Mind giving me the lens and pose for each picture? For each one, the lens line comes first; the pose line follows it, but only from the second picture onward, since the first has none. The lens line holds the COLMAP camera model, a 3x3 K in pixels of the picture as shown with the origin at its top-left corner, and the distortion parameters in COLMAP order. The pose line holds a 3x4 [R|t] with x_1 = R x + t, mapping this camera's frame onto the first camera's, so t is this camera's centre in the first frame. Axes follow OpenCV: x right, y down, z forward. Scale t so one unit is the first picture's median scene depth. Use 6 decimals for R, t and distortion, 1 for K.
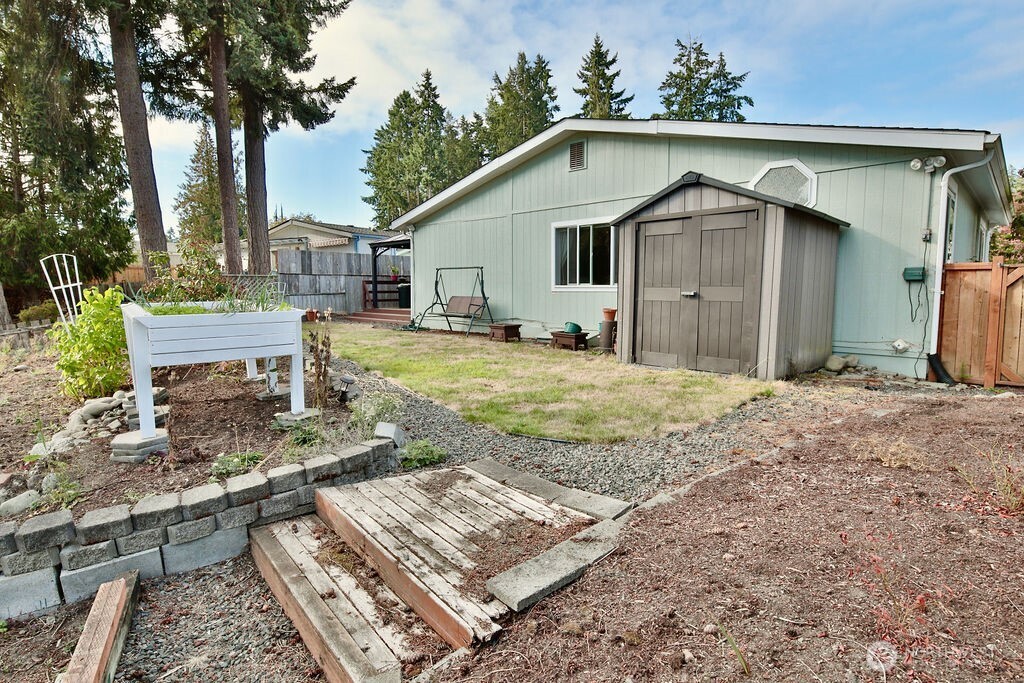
lens RADIAL K [[527.9, 0, 513.1], [0, 527.9, 330.7], [0, 0, 1]] dist [0.010448, -0.007460]
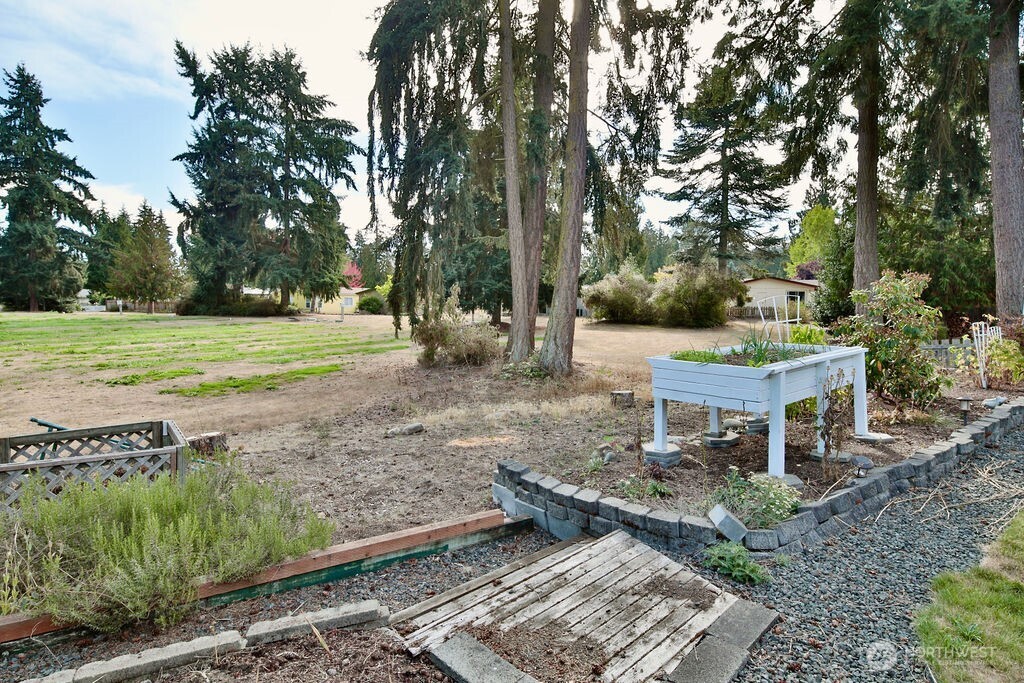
lens RADIAL K [[527.9, 0, 513.1], [0, 527.9, 330.7], [0, 0, 1]] dist [0.010448, -0.007460]
pose [[0.054032, 0.063646, -0.996509, 0.108168], [-0.091274, 0.994104, 0.058543, -0.025284], [0.994359, 0.087792, 0.059522, 0.101624]]
